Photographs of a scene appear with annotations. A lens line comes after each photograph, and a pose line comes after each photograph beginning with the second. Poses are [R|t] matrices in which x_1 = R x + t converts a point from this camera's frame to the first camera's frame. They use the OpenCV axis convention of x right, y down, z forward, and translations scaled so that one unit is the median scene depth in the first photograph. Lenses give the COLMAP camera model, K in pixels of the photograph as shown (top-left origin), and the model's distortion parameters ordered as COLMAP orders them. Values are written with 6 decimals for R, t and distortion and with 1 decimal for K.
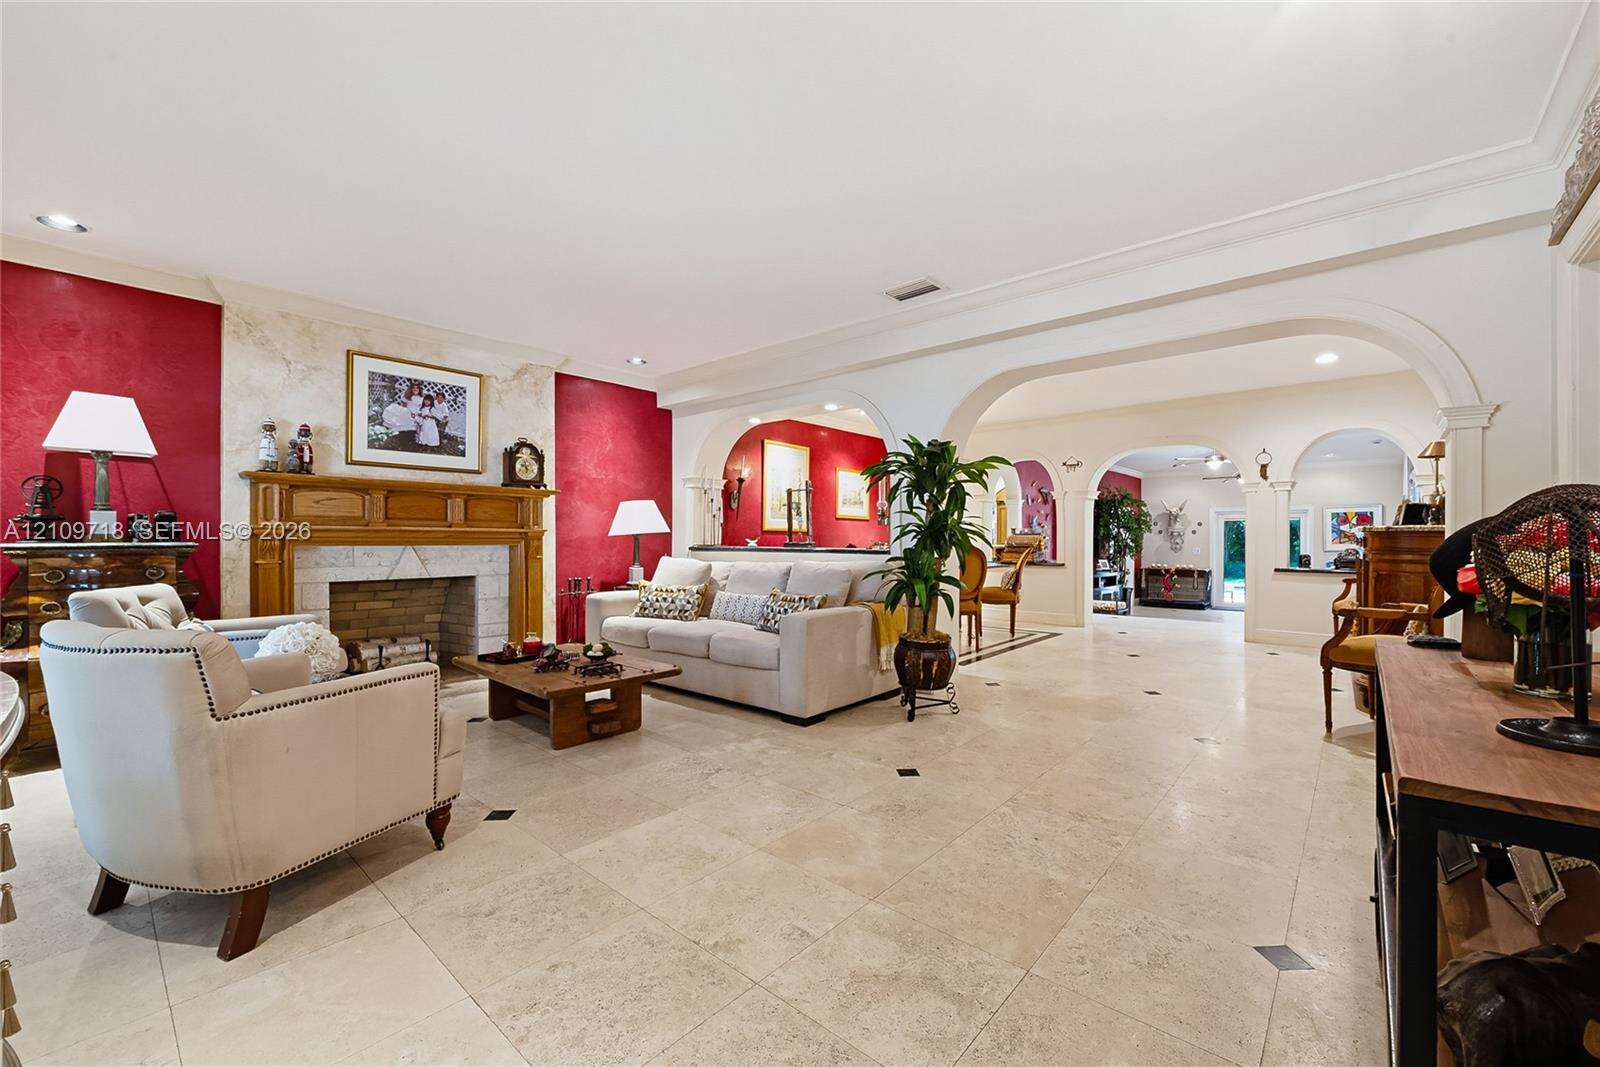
lens RADIAL K [[639.3, 0, 799.5], [0, 639.3, 538.3], [0, 0, 1]] dist [-0.012042, -0.000151]
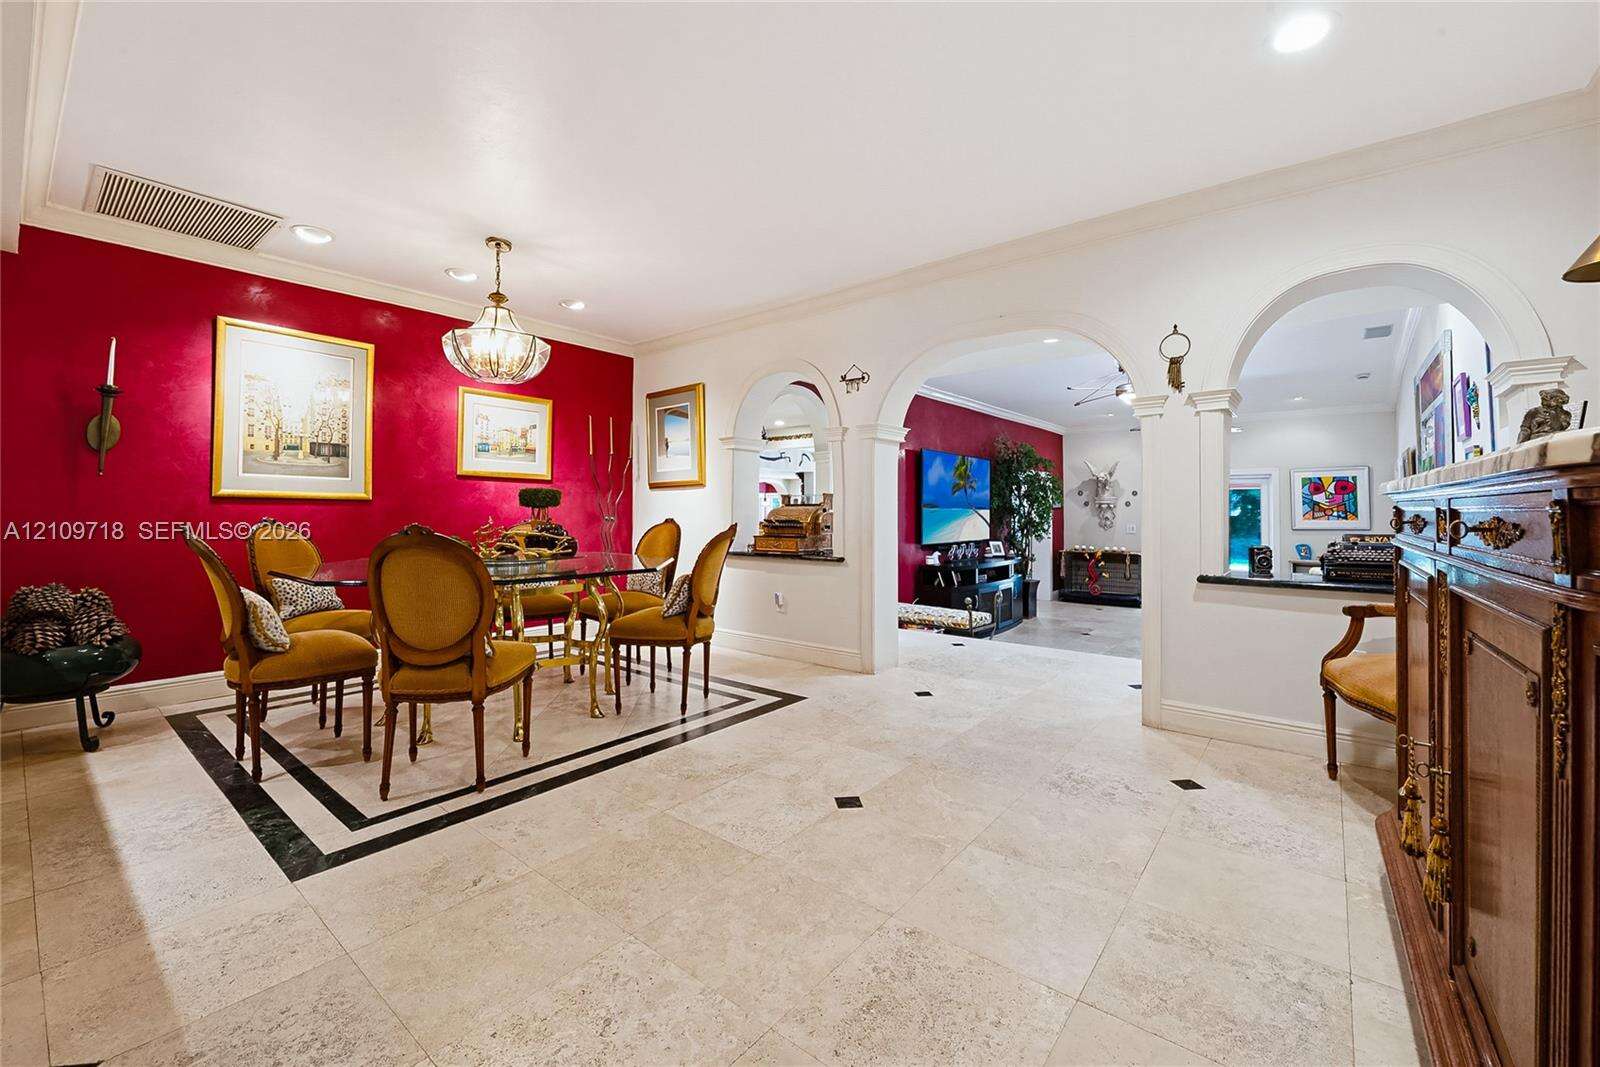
lens RADIAL K [[639.3, 0, 808.5], [0, 639.3, 501.9], [0, 0, 1]] dist [-0.012042, -0.000151]
pose [[0.999066, 0.001600, 0.043190, 0.232507], [-0.000937, 0.999881, -0.015386, -0.000107], [-0.043210, 0.015331, 0.998948, 0.286011]]
